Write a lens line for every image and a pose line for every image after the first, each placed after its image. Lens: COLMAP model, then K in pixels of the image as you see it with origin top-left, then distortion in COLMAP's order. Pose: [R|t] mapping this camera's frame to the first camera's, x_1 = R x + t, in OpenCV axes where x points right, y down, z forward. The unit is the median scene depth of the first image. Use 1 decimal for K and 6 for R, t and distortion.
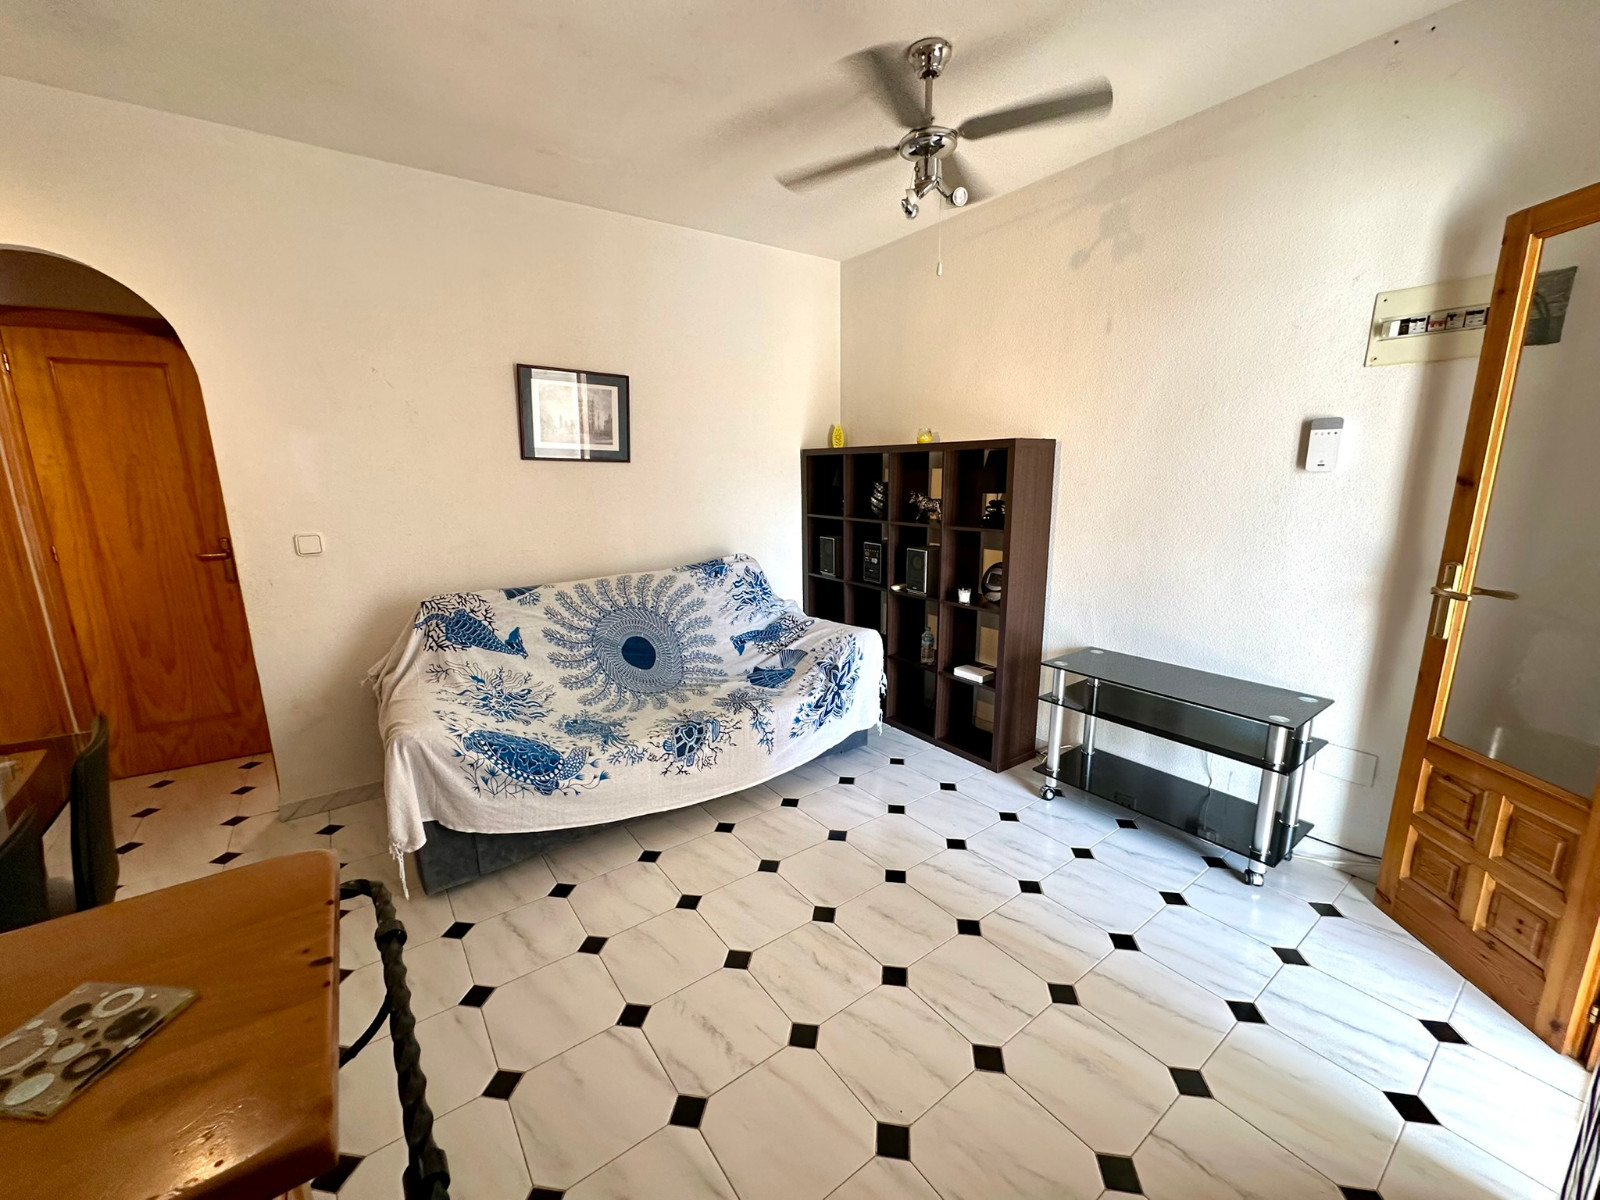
lens RADIAL K [[641.6, 0, 800.0], [0, 641.6, 600.0], [0, 0, 1]] dist [0.000049, -0.000171]
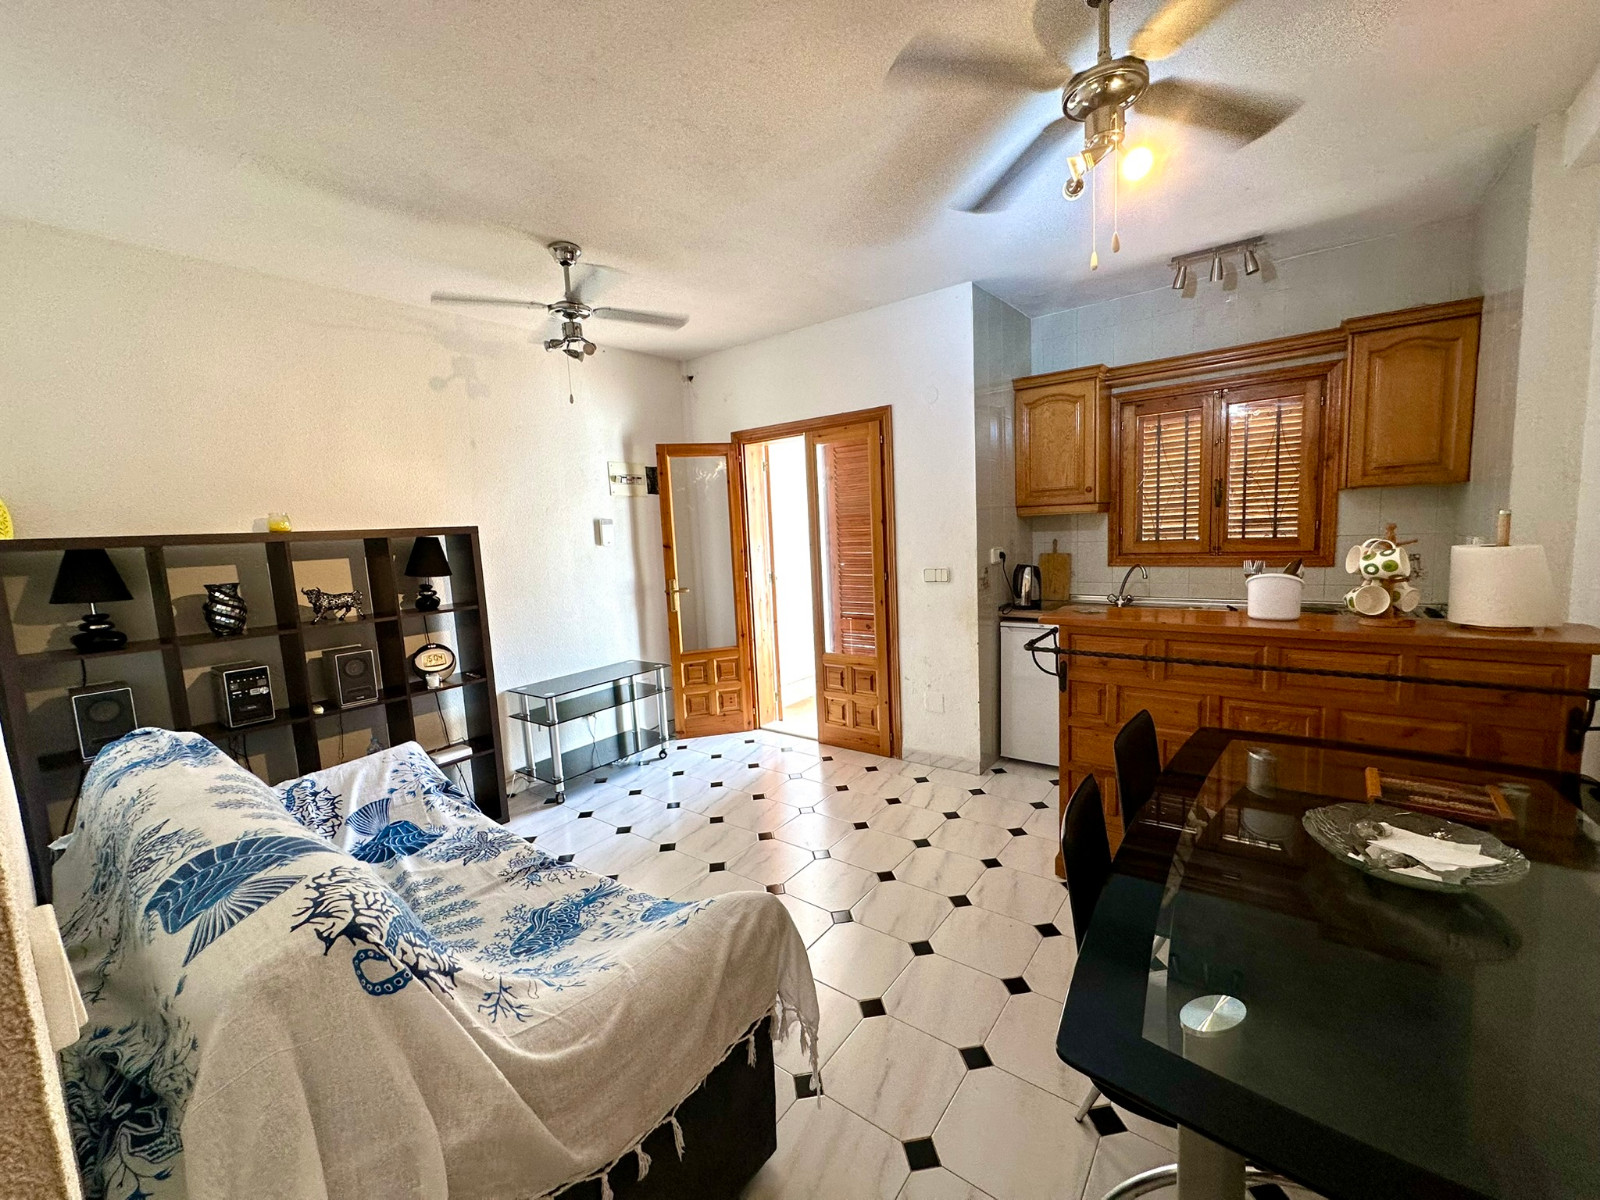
lens RADIAL K [[641.6, 0, 800.0], [0, 641.6, 600.0], [0, 0, 1]] dist [0.000049, -0.000171]
pose [[-0.283592, -0.081035, 0.955515, -1.085558], [0.246771, 0.956699, 0.154376, -0.179985], [-0.926650, 0.279573, -0.251315, 0.892188]]
